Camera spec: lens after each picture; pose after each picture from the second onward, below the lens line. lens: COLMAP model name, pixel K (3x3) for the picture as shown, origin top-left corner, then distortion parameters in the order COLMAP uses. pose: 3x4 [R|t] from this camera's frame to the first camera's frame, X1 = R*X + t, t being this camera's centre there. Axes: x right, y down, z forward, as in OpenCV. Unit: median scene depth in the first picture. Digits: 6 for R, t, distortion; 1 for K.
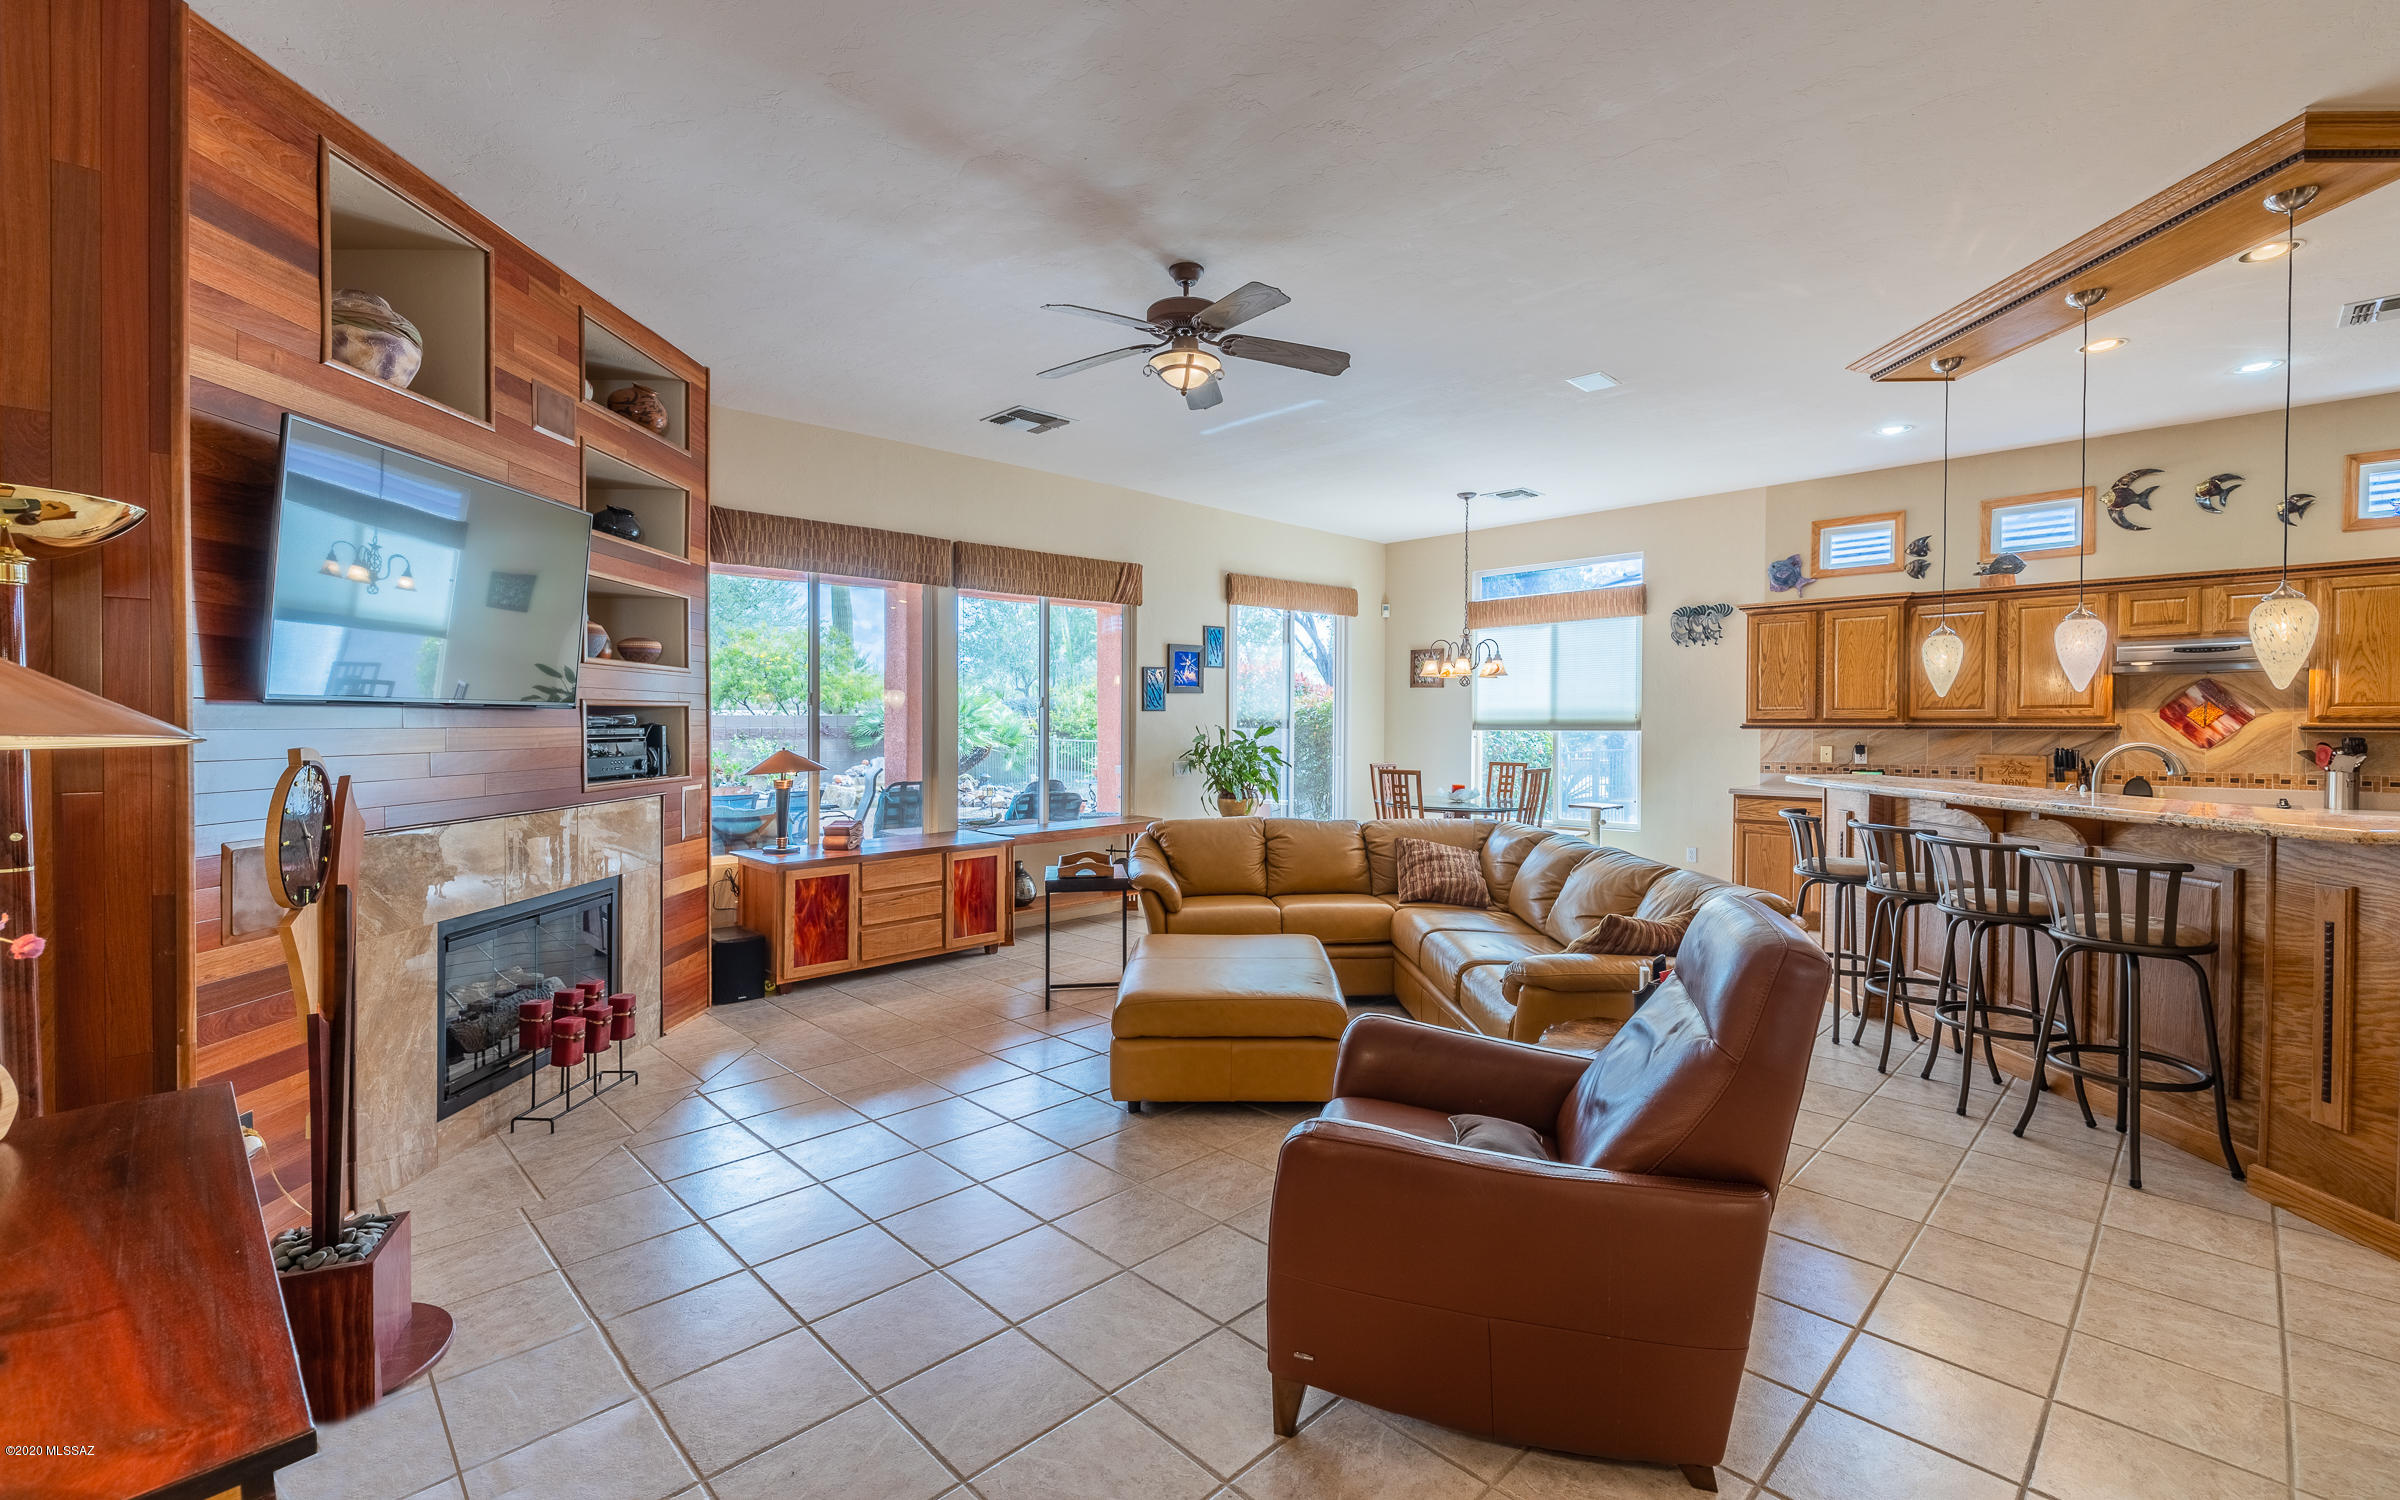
lens RADIAL K [[1019.1, 0, 1199.3], [0, 1019.1, 740.2], [0, 0, 1]] dist [-0.000840, -0.000761]
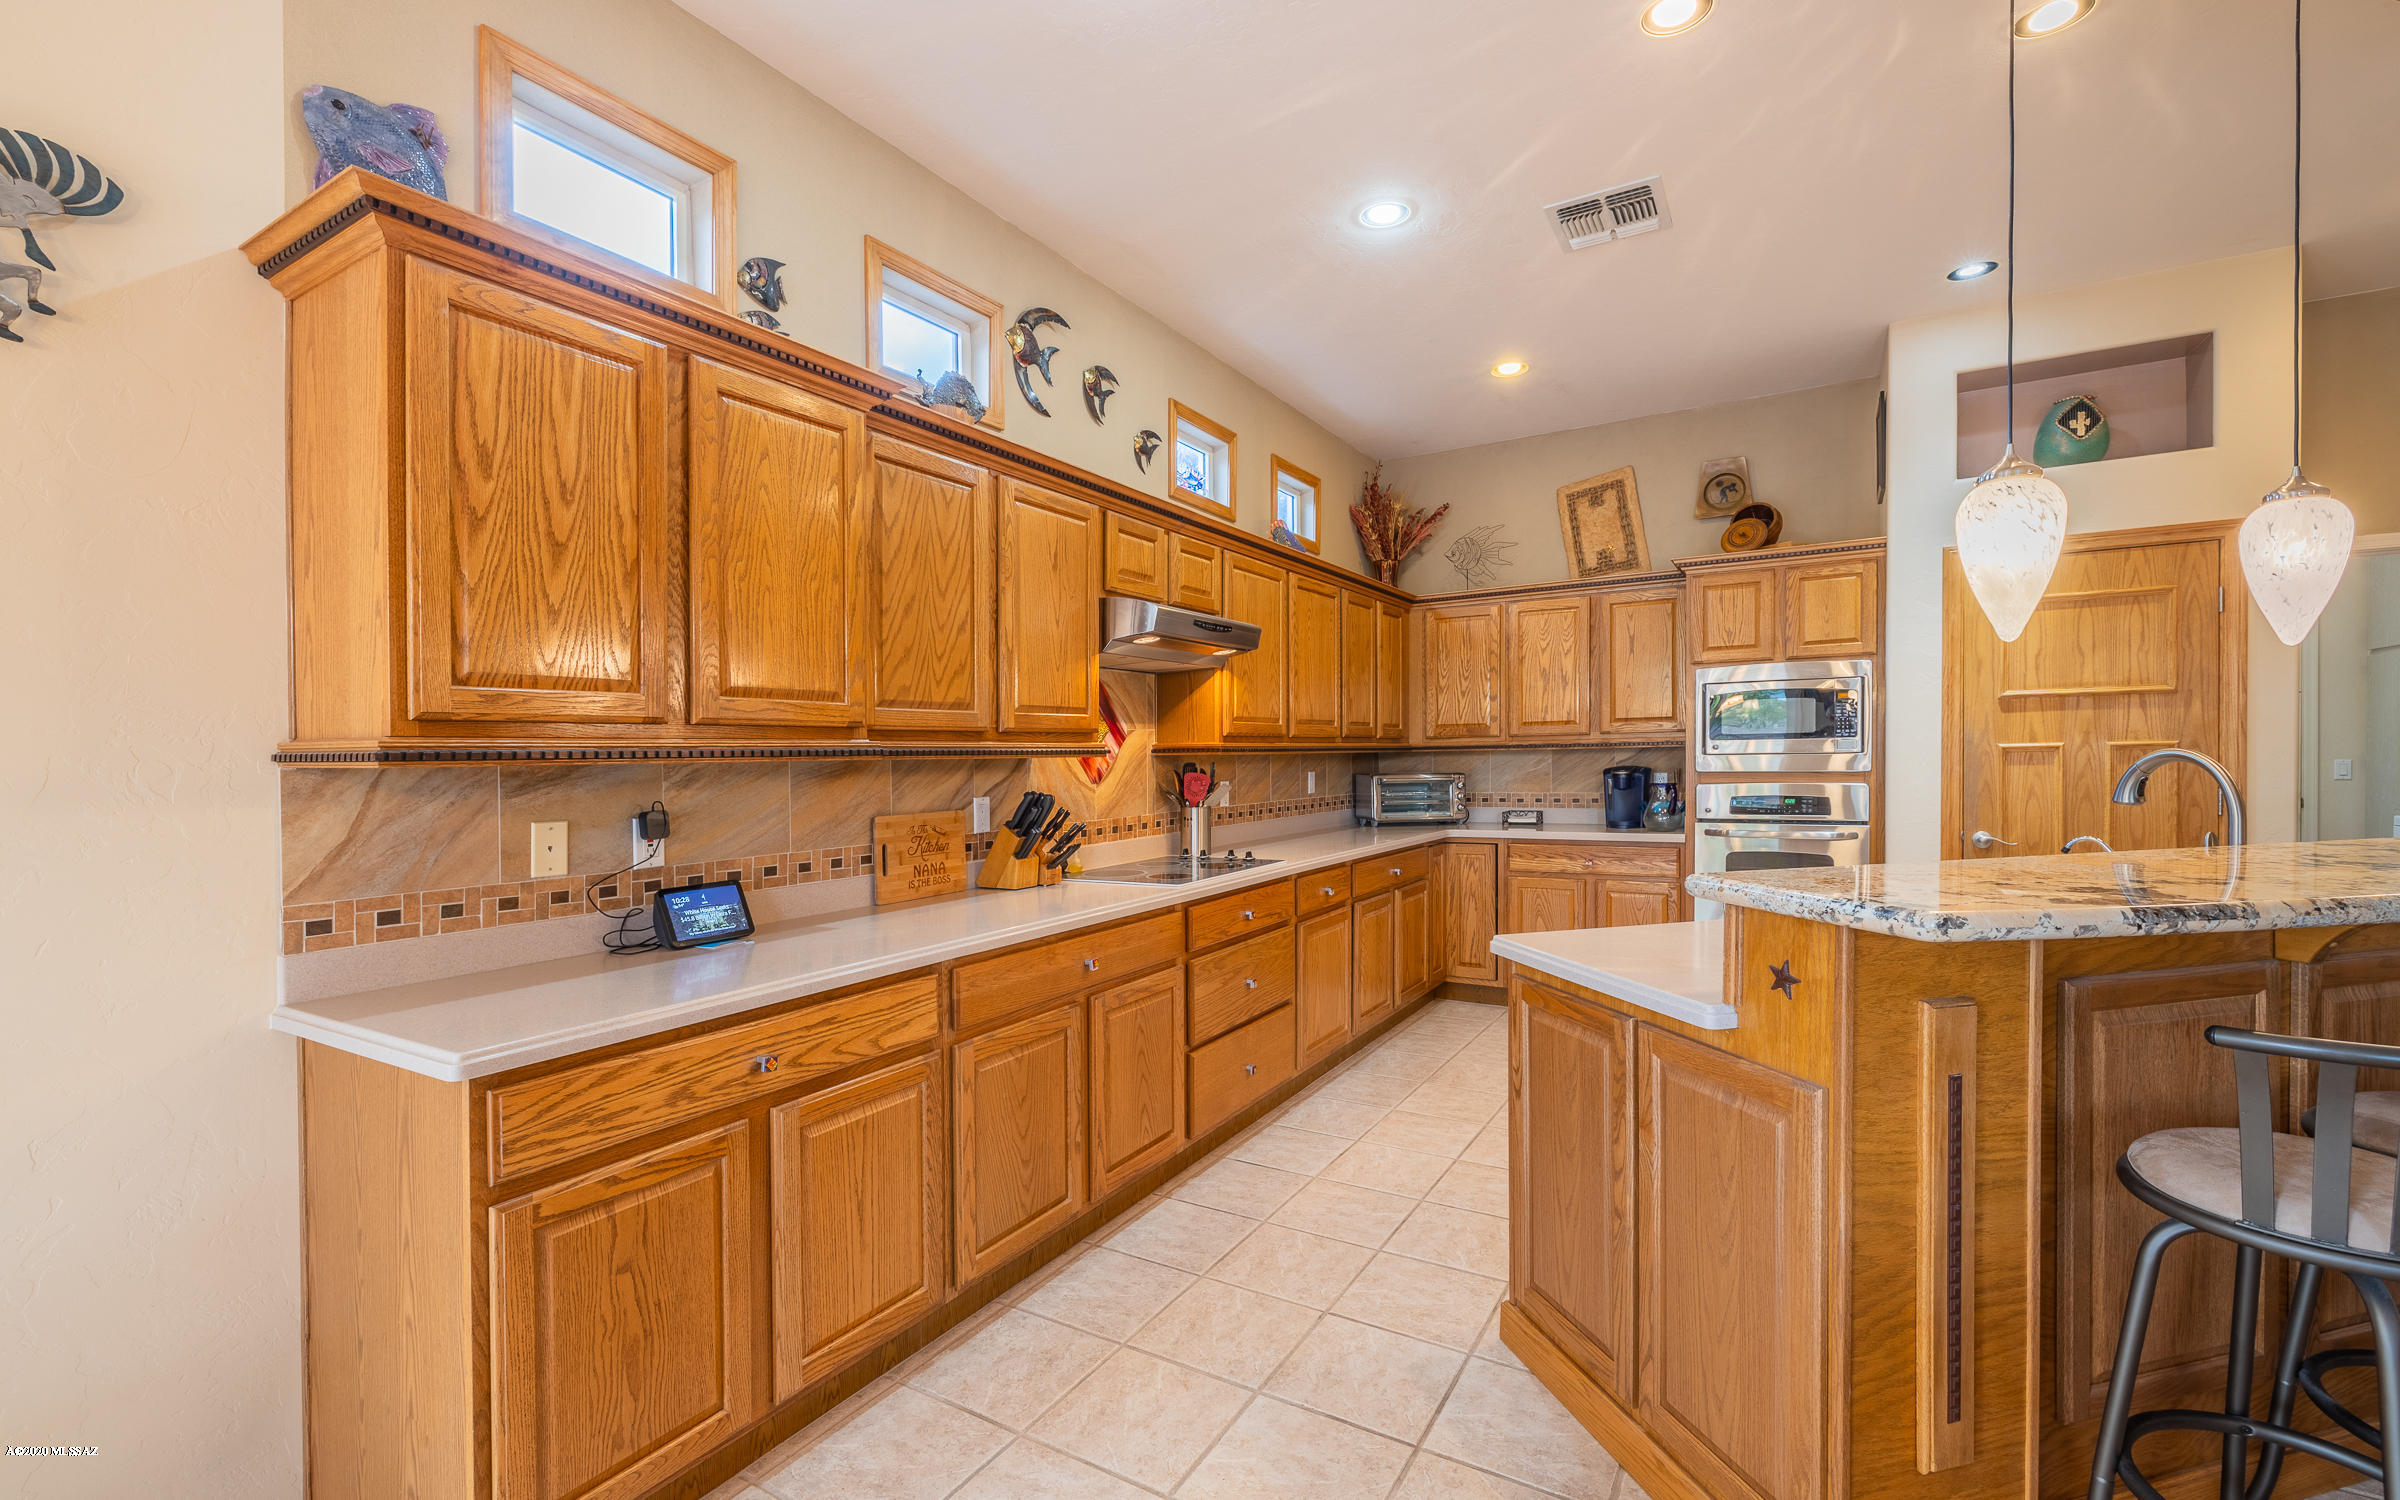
lens RADIAL K [[1021.0, 0, 1201.9], [0, 1021.0, 789.8], [0, 0, 1]] dist [-0.000818, 0.000081]
pose [[-0.265685, -0.025962, 0.963710, 0.328857], [0.036370, 0.998656, 0.036930, -0.009336], [-0.963374, 0.044861, -0.264383, 1.061349]]
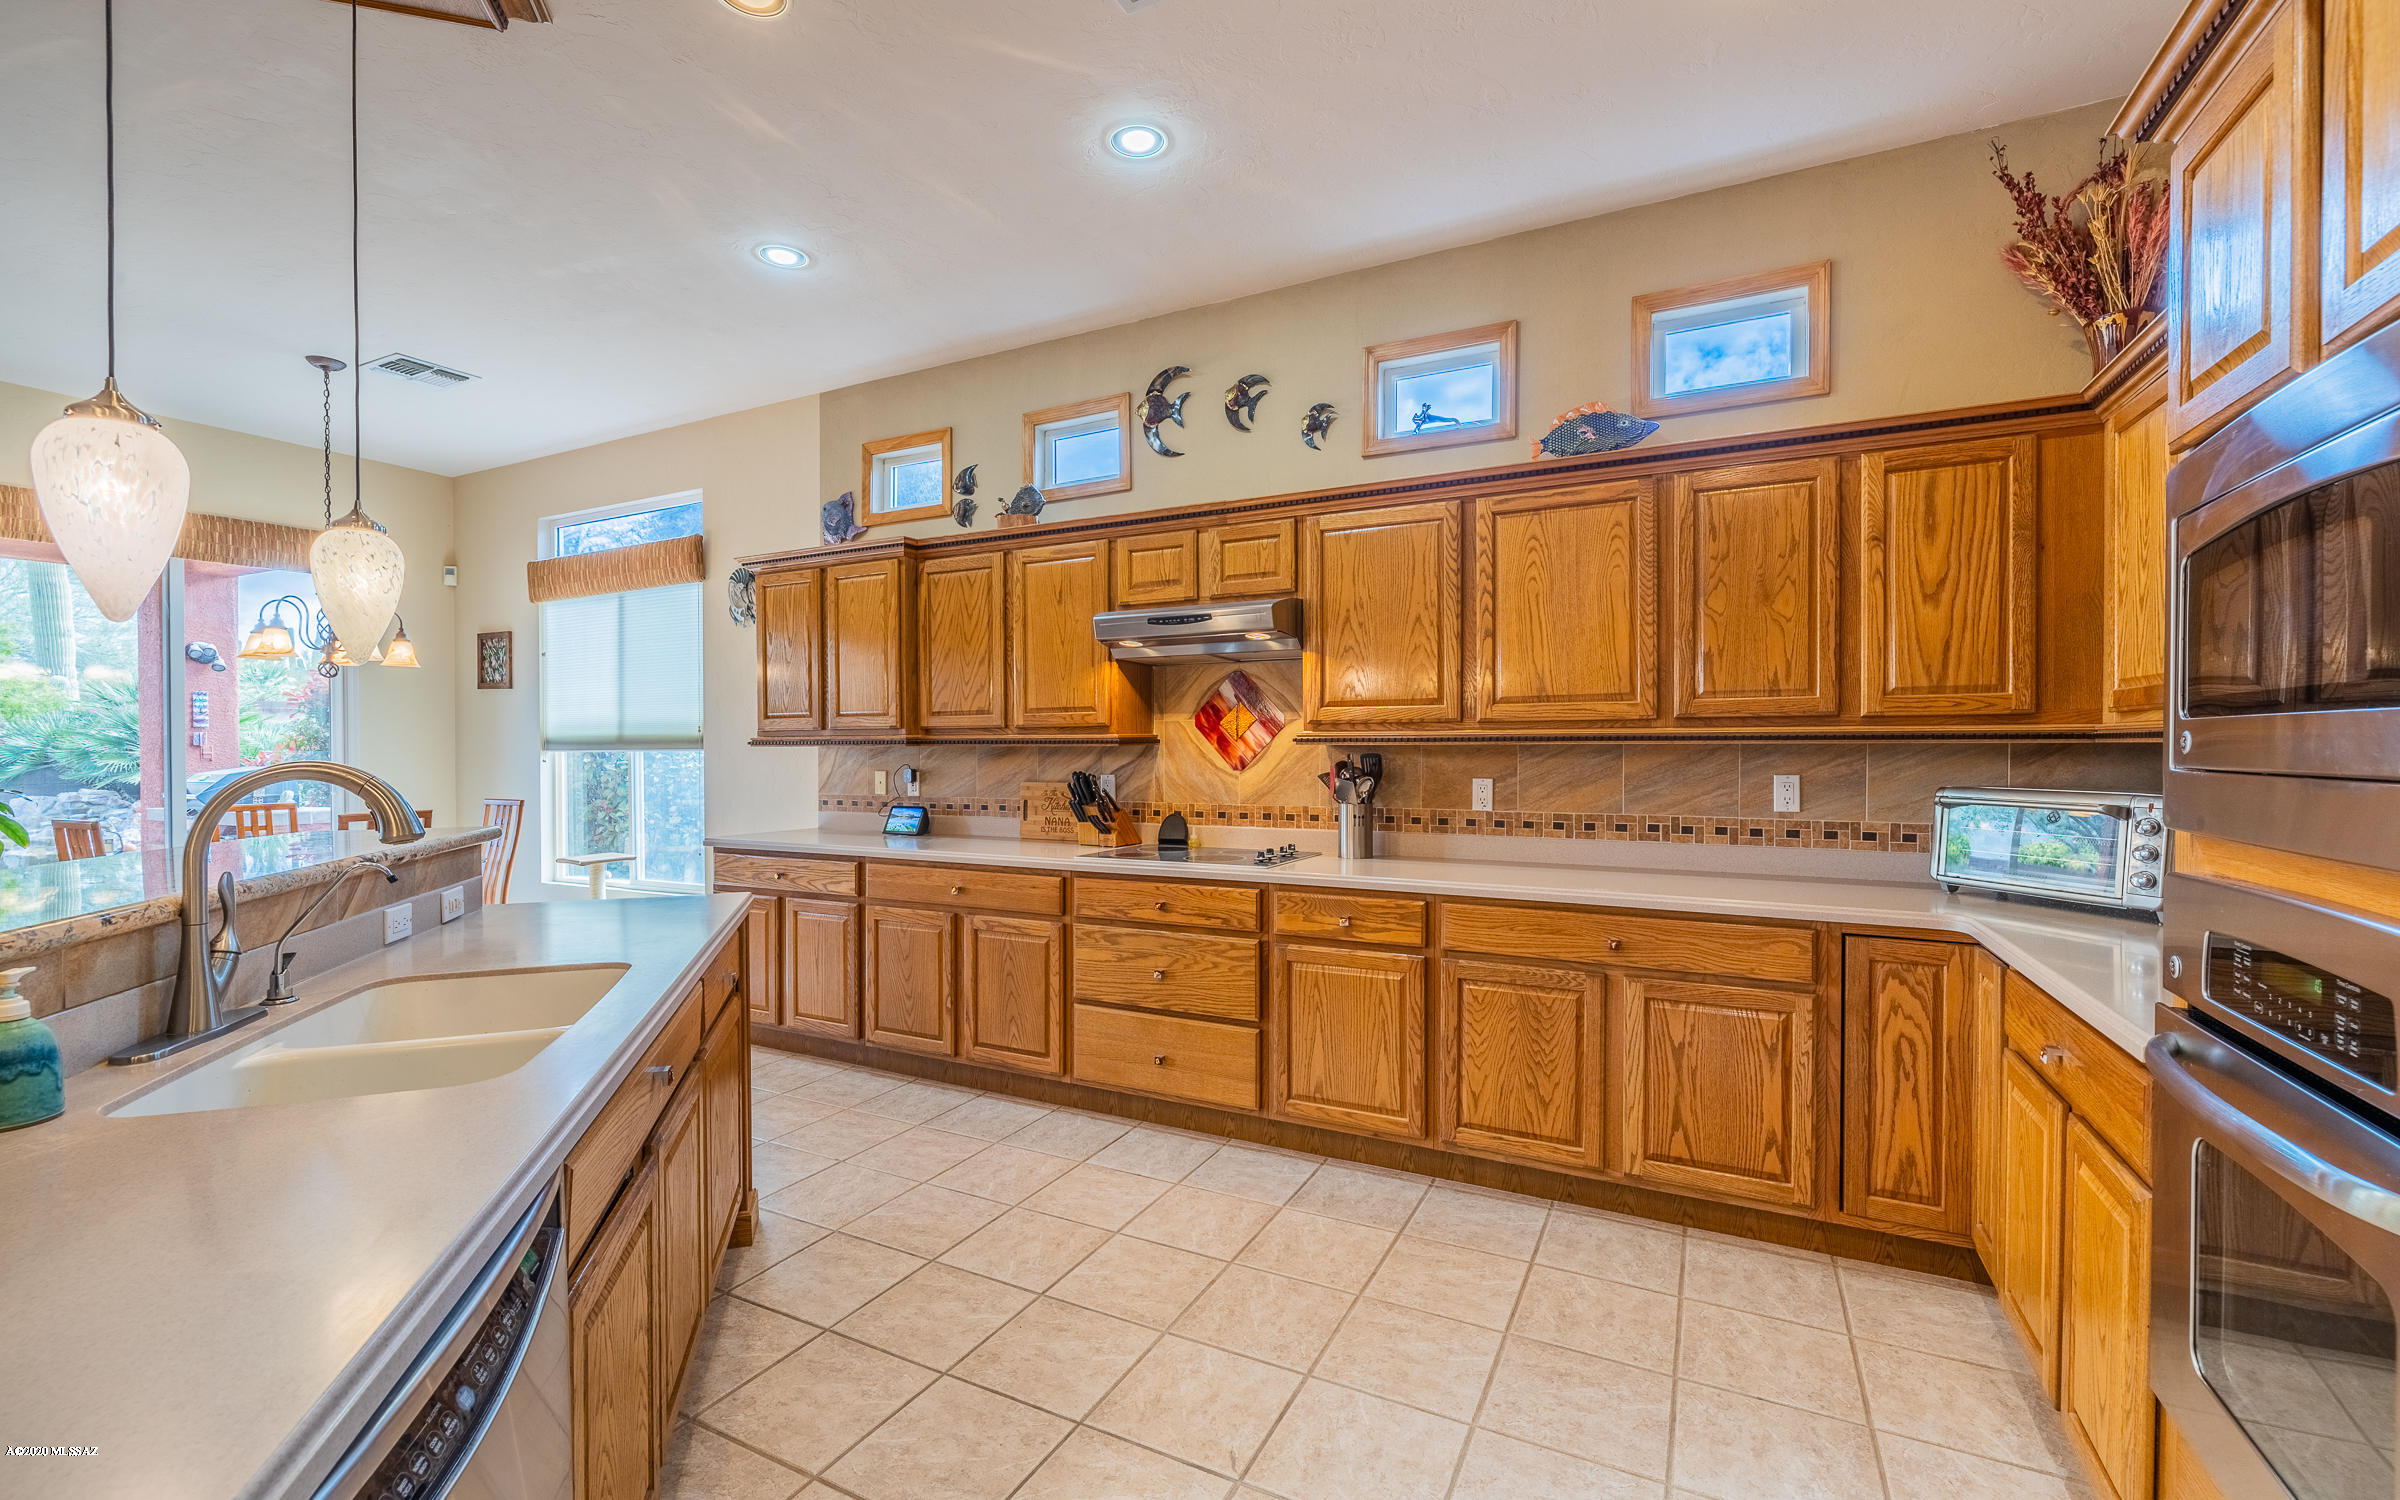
lens RADIAL K [[1025.9, 0, 1180.8], [0, 1025.9, 753.7], [0, 0, 1]] dist [-0.000333, 0.000050]
pose [[0.950730, -0.003682, 0.309998, 0.704134], [0.007541, 0.999908, -0.011252, 0.003892], [-0.309928, 0.013035, 0.950671, 0.333126]]
